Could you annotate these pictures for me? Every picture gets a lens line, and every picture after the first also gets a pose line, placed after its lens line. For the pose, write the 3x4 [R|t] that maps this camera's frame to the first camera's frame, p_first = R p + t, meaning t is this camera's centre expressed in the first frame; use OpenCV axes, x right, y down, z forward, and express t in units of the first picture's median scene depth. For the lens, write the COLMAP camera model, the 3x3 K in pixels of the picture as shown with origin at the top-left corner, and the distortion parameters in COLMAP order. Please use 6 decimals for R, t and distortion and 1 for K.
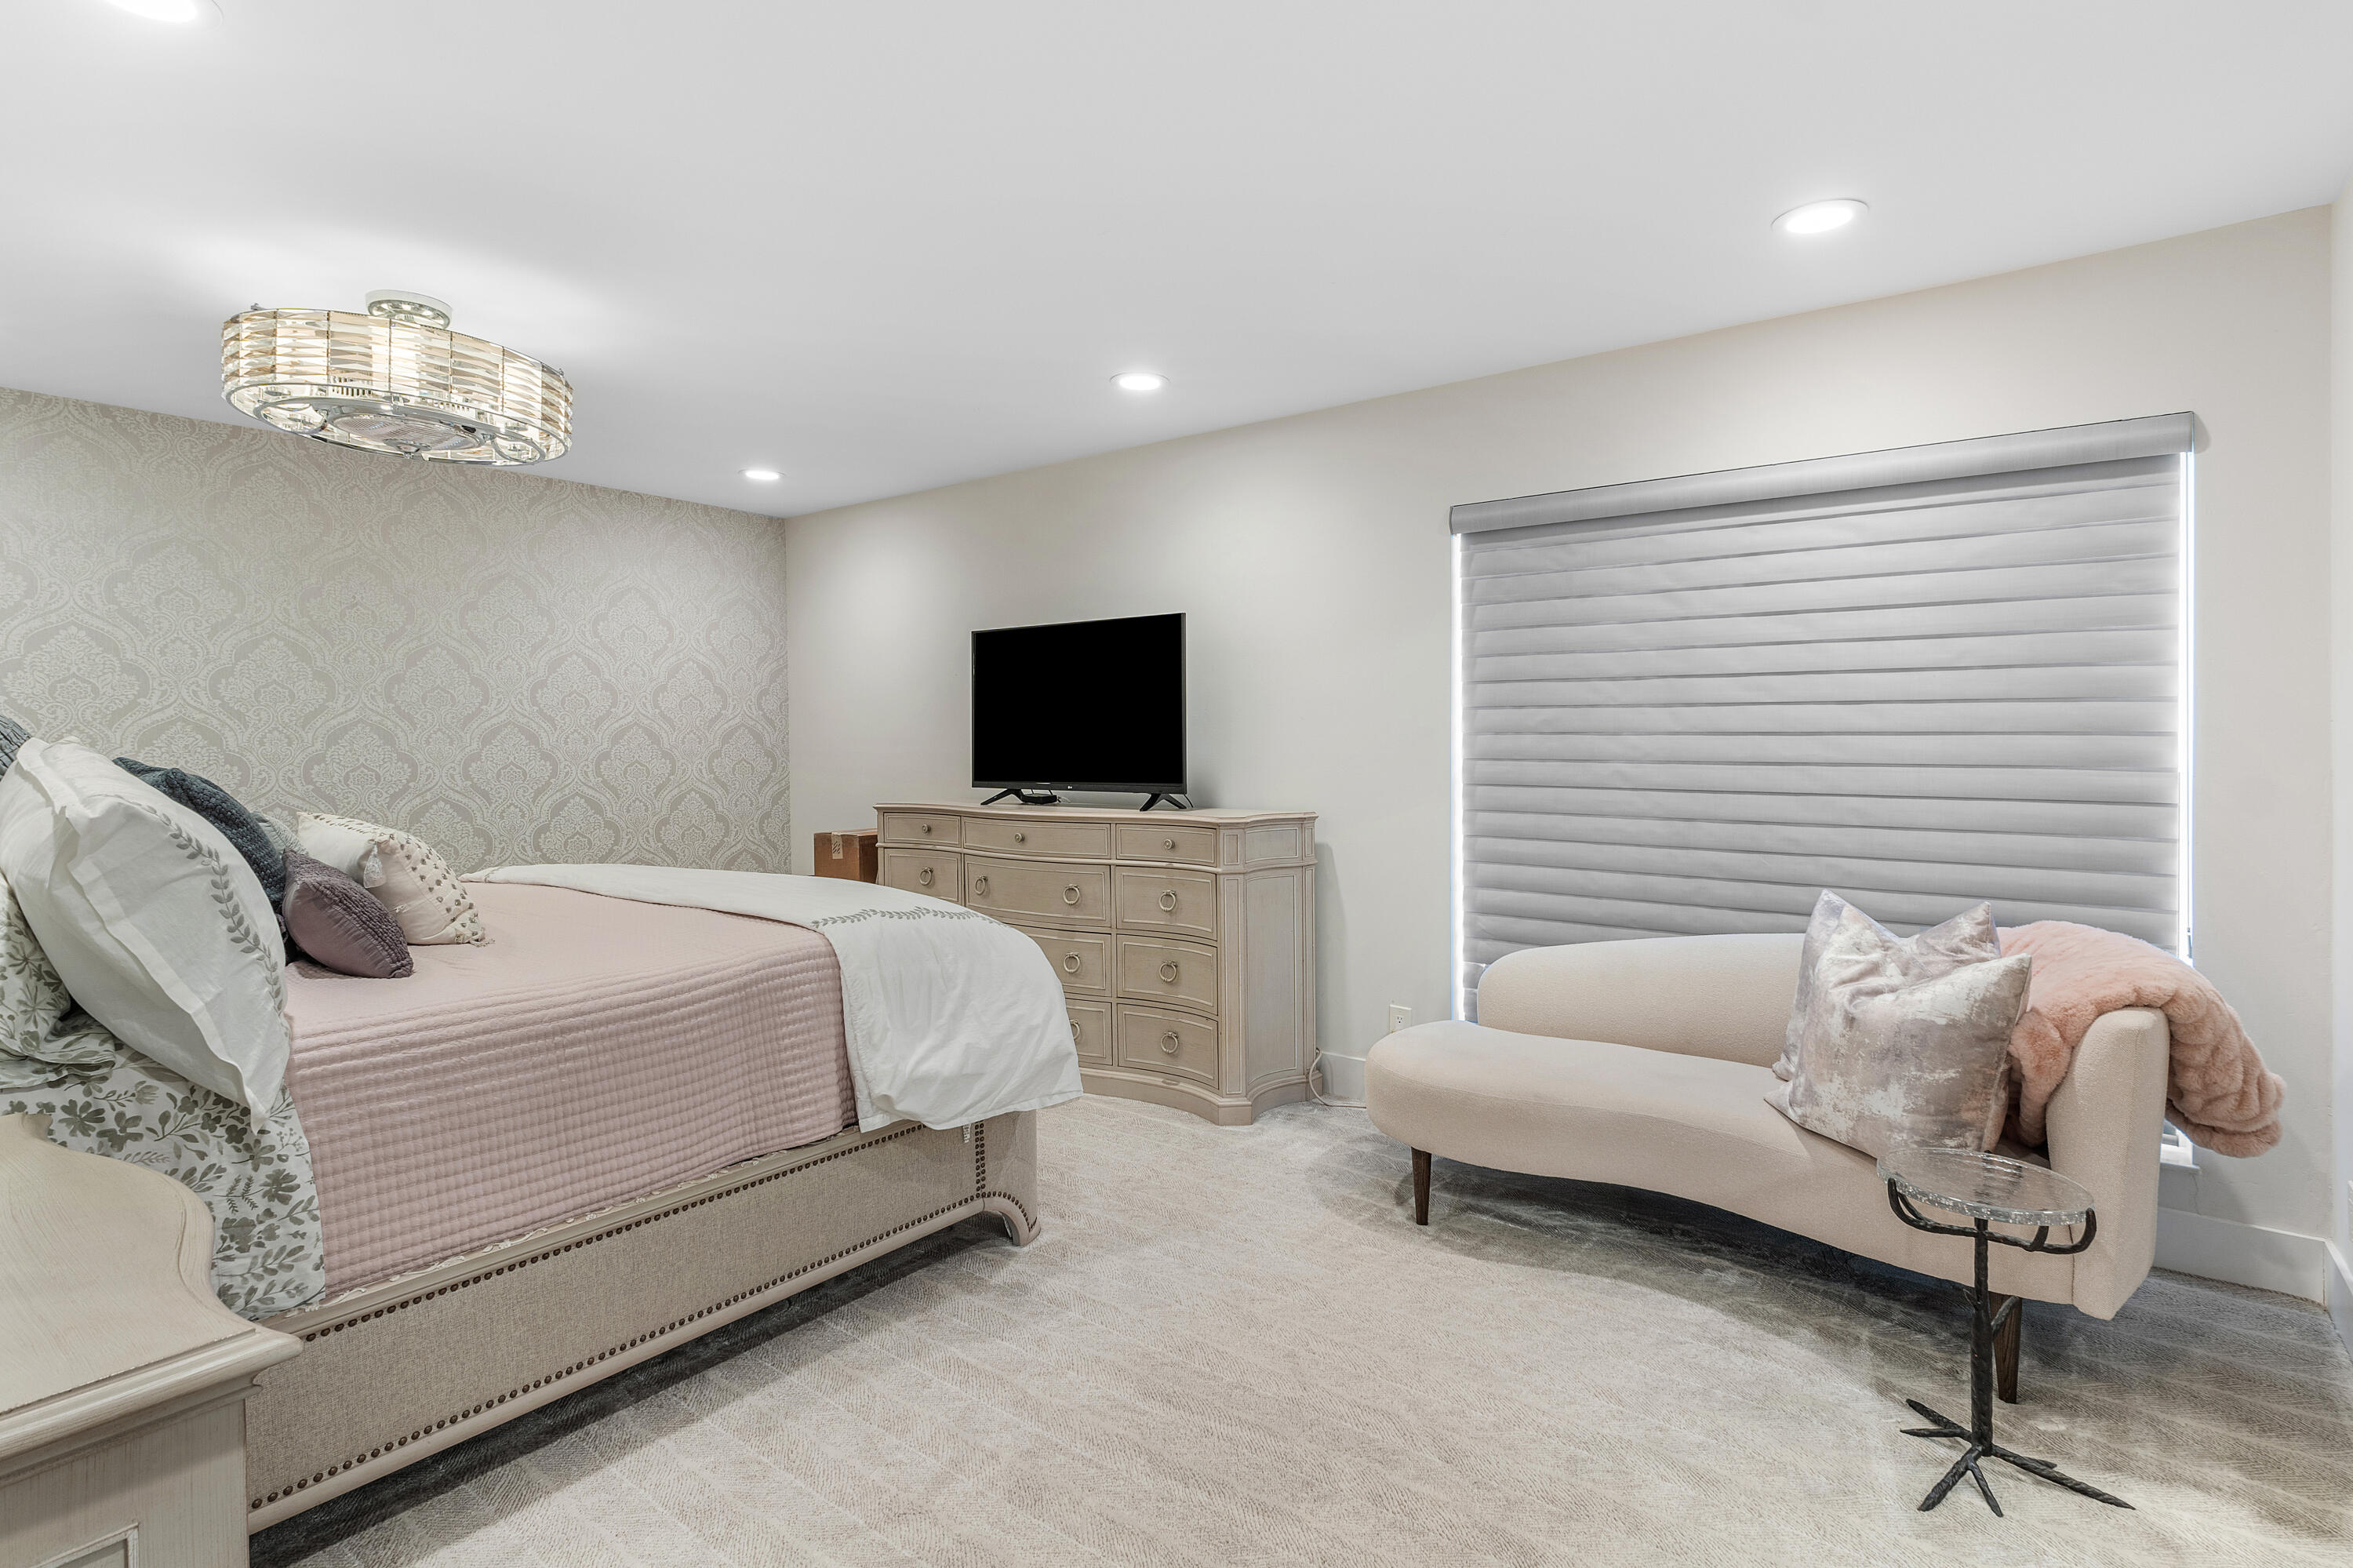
lens RADIAL K [[1138.3, 0, 1191.2], [0, 1138.3, 775.8], [0, 0, 1]] dist [0.001644, 0.000179]
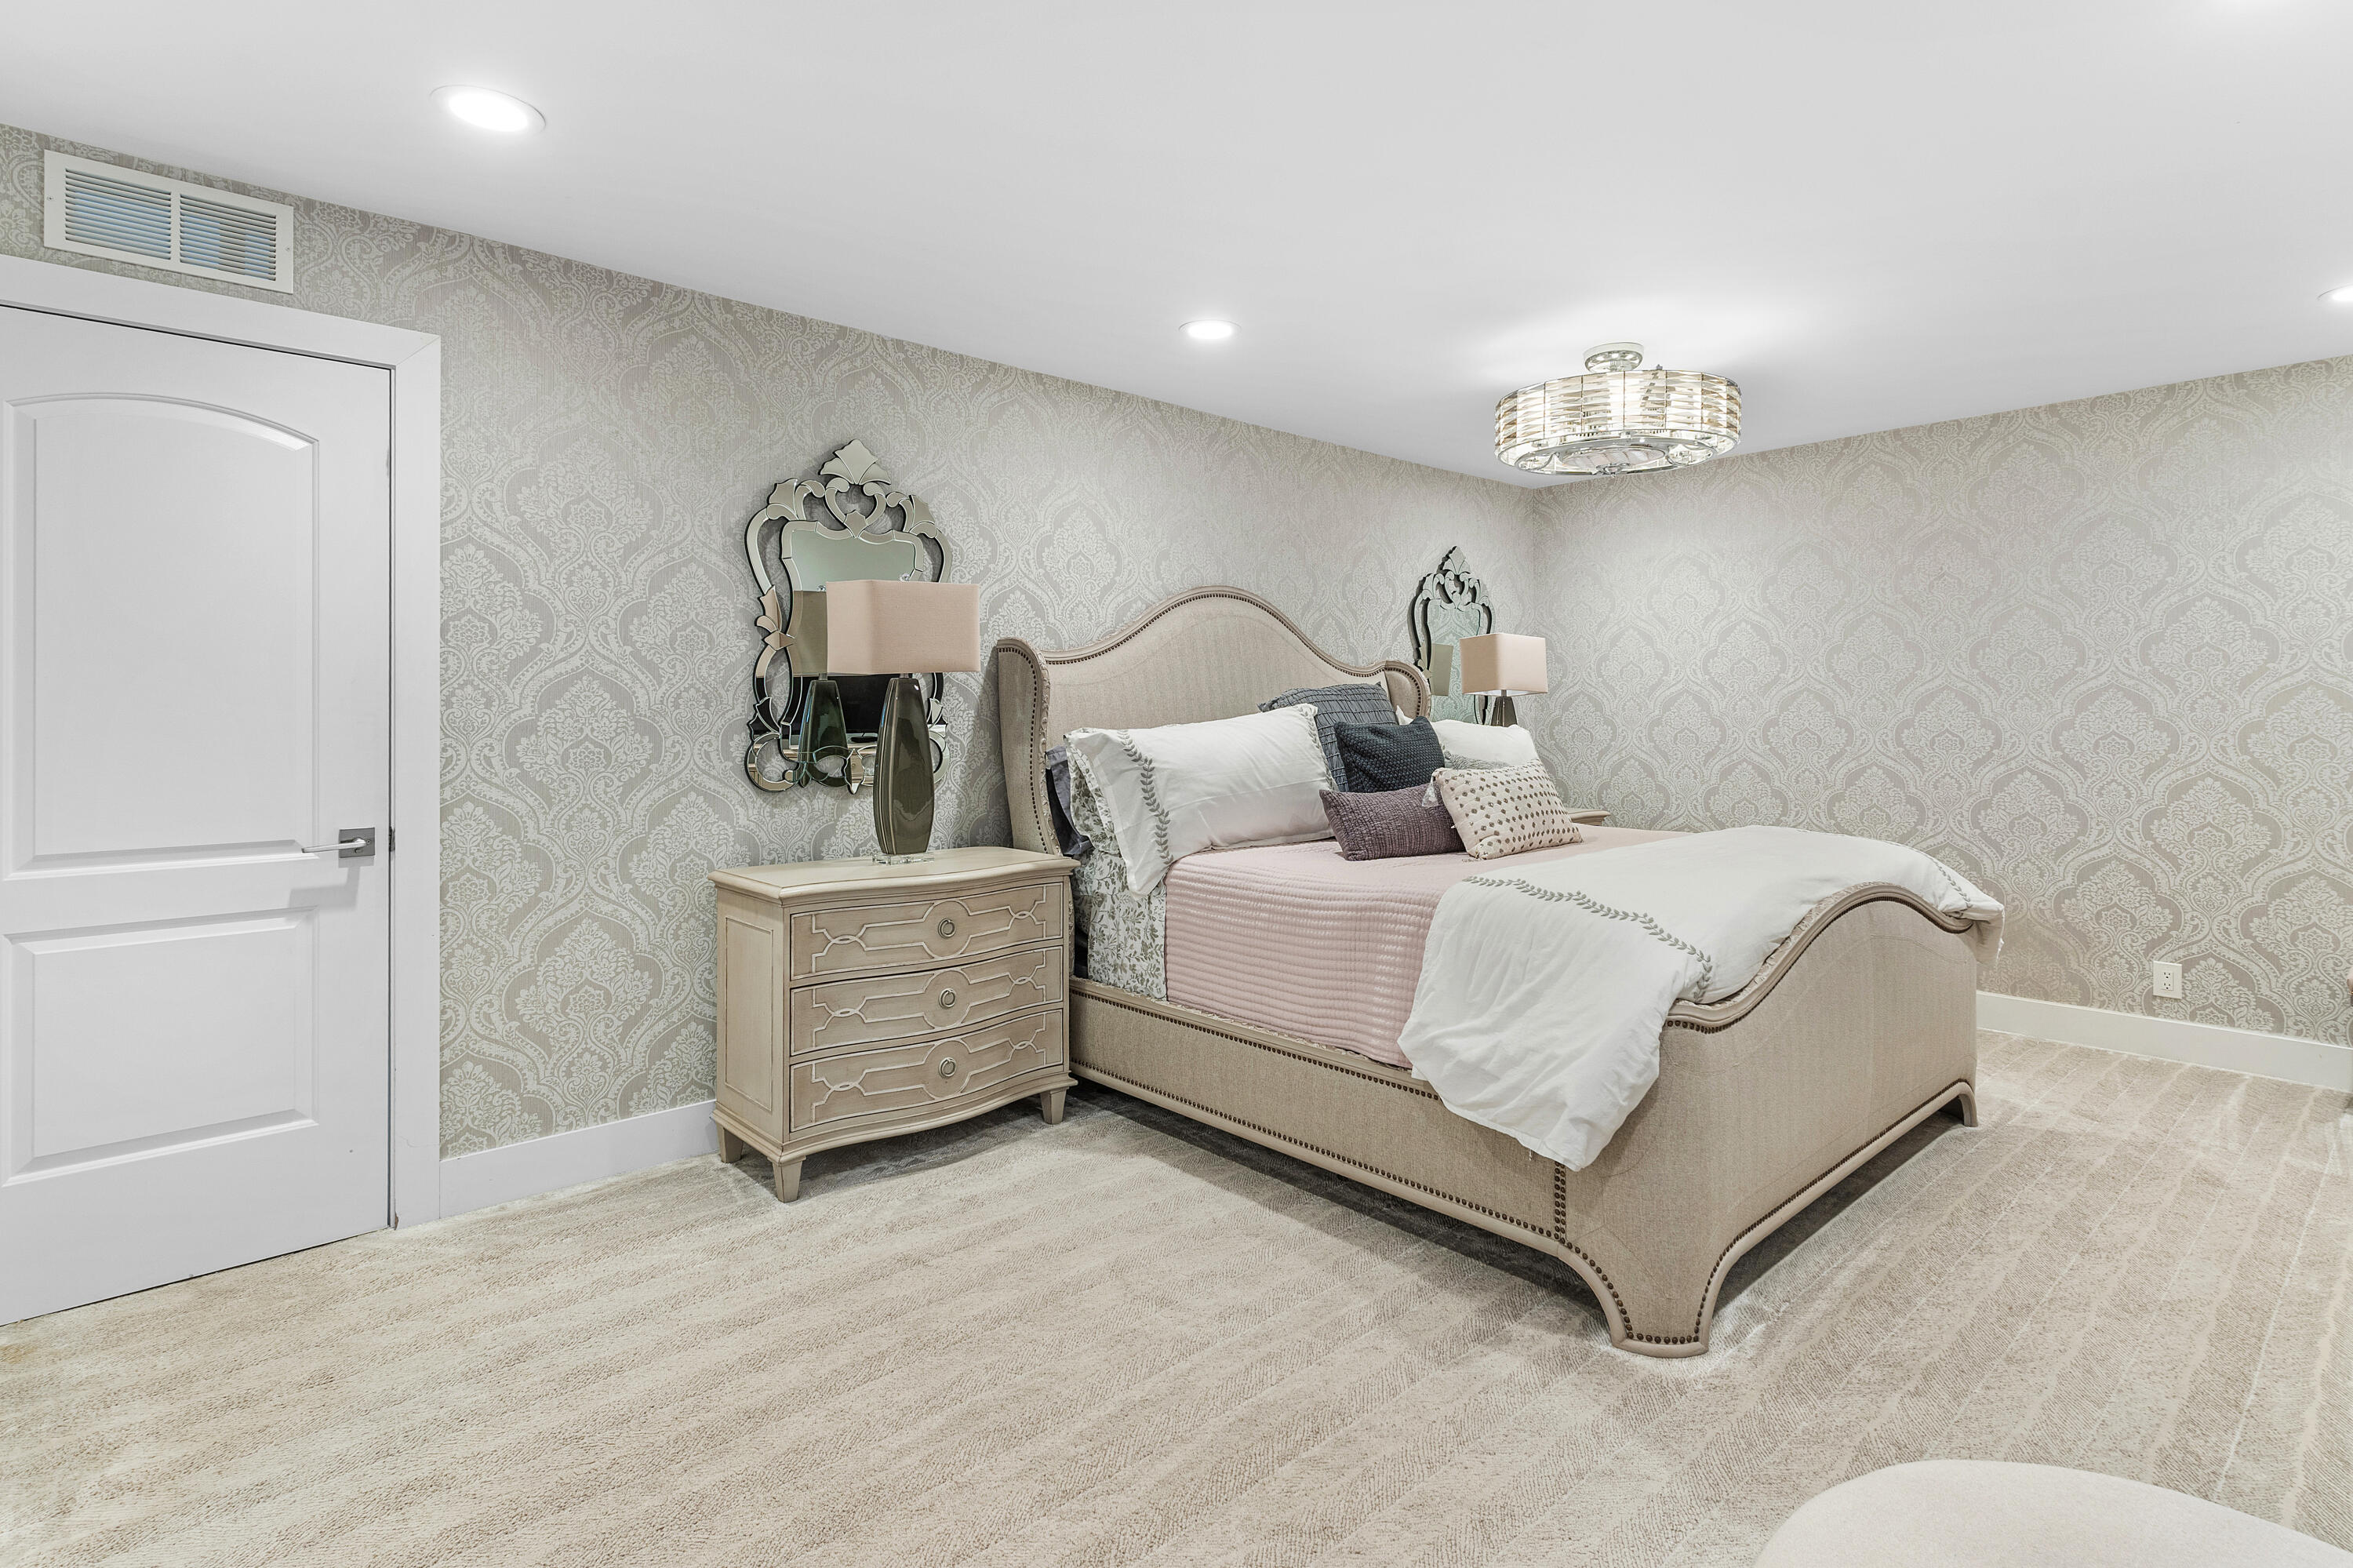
lens RADIAL K [[1156.0, 0, 1180.5], [0, 1156.0, 716.2], [0, 0, 1]] dist [0.000852, -0.000167]
pose [[-0.183706, 0.007686, -0.982951, 0.454999], [-0.029349, 0.999481, 0.013300, -0.017036], [0.982543, 0.031292, -0.183385, 0.549599]]
